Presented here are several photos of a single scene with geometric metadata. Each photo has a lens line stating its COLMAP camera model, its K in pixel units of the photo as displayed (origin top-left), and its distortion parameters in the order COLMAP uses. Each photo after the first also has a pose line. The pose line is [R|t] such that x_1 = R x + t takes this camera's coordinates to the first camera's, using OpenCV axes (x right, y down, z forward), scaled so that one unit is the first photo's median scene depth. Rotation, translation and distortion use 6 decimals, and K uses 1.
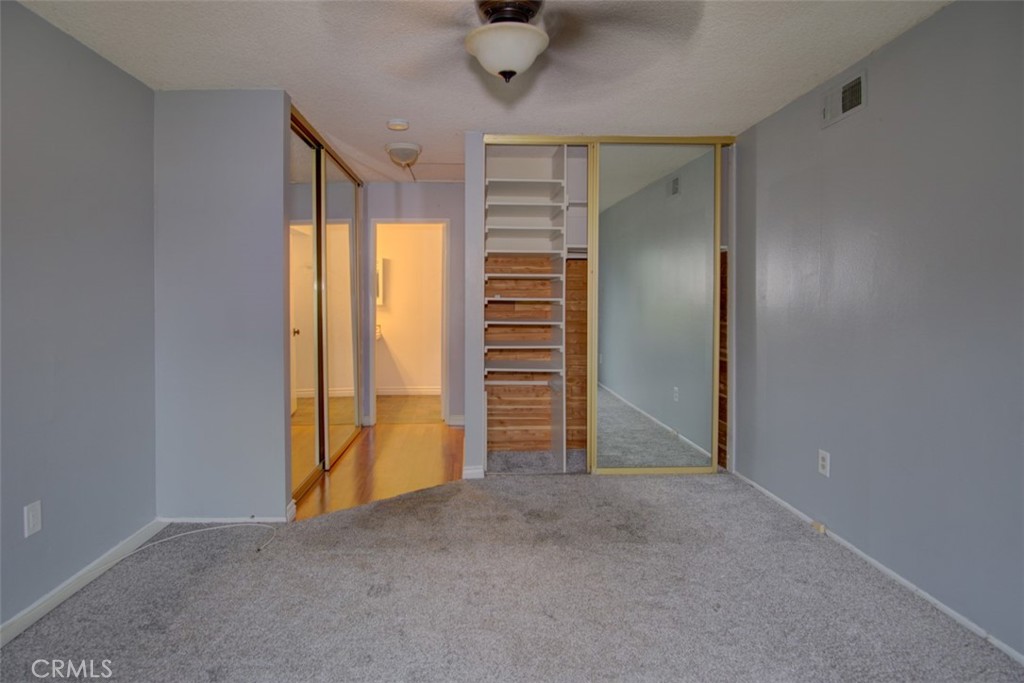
lens RADIAL K [[554.3, 0, 517.7], [0, 554.3, 314.8], [0, 0, 1]] dist [-0.024720, 0.001557]
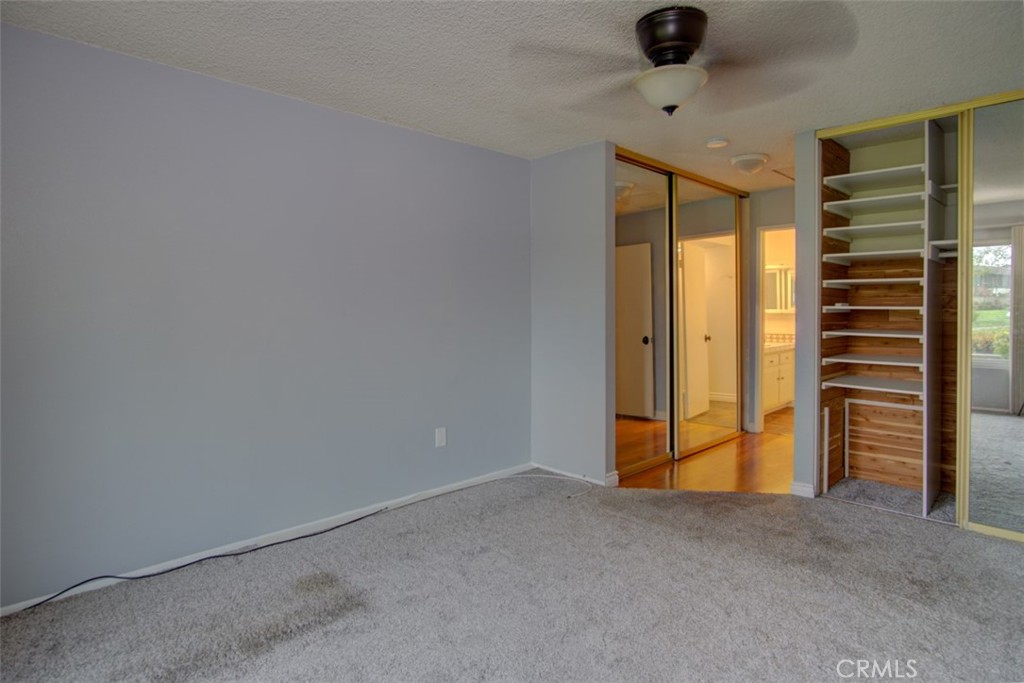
lens RADIAL K [[554.3, 0, 517.7], [0, 554.3, 314.8], [0, 0, 1]] dist [-0.024720, 0.001557]
pose [[0.678441, 0.009067, -0.734599, 0.274956], [-0.018603, 0.999815, -0.004840, -0.002513], [0.734419, 0.016950, 0.678485, -0.004763]]
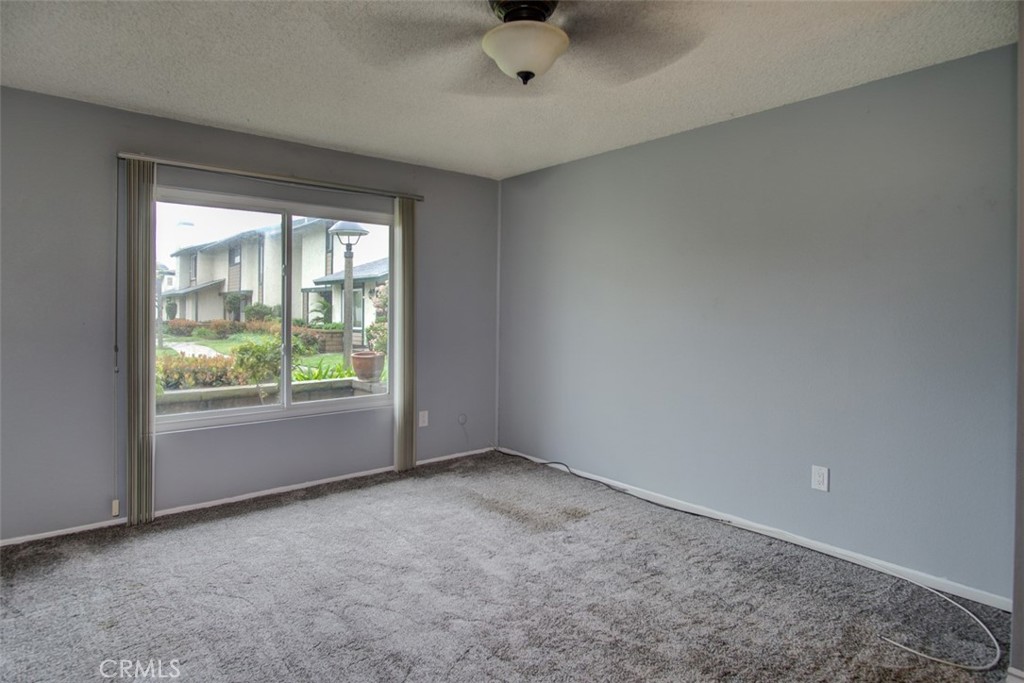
lens RADIAL K [[554.3, 0, 517.7], [0, 554.3, 314.8], [0, 0, 1]] dist [-0.024720, 0.001557]
pose [[-0.783515, -0.004365, -0.621358, 0.262943], [-0.024167, 0.999433, 0.023453, -0.019152], [0.620903, 0.033392, -0.783176, 0.797638]]
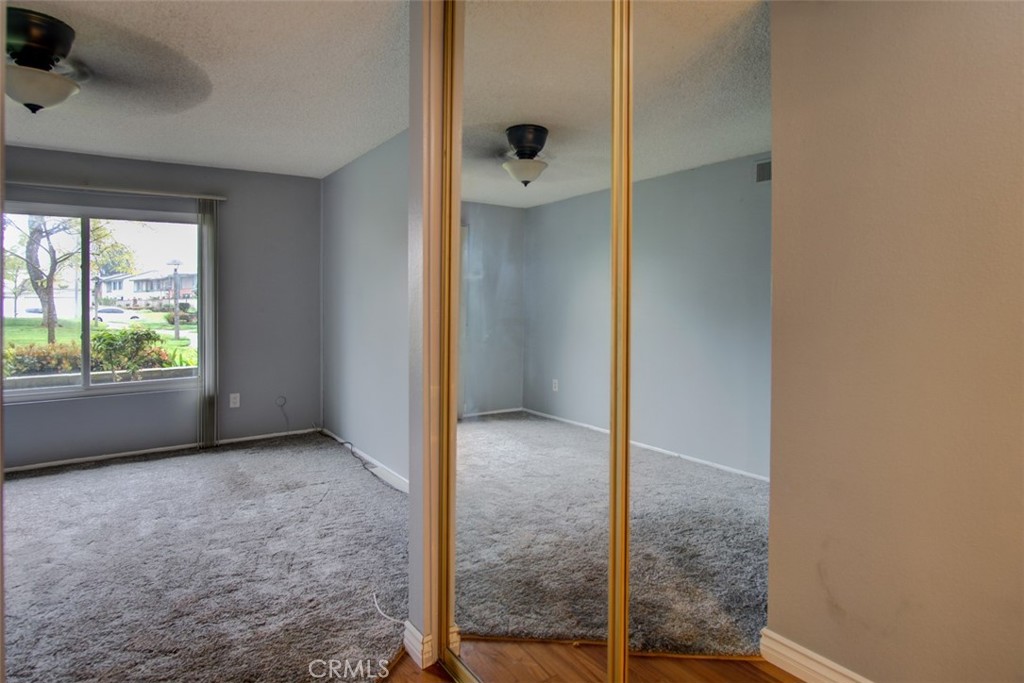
lens RADIAL K [[554.3, 0, 517.7], [0, 554.3, 314.8], [0, 0, 1]] dist [-0.024720, 0.001557]
pose [[-0.831801, 0.014835, -0.554876, -0.112324], [-0.013072, 0.998842, 0.046300, -0.031881], [0.554920, 0.045765, -0.830644, 1.144613]]
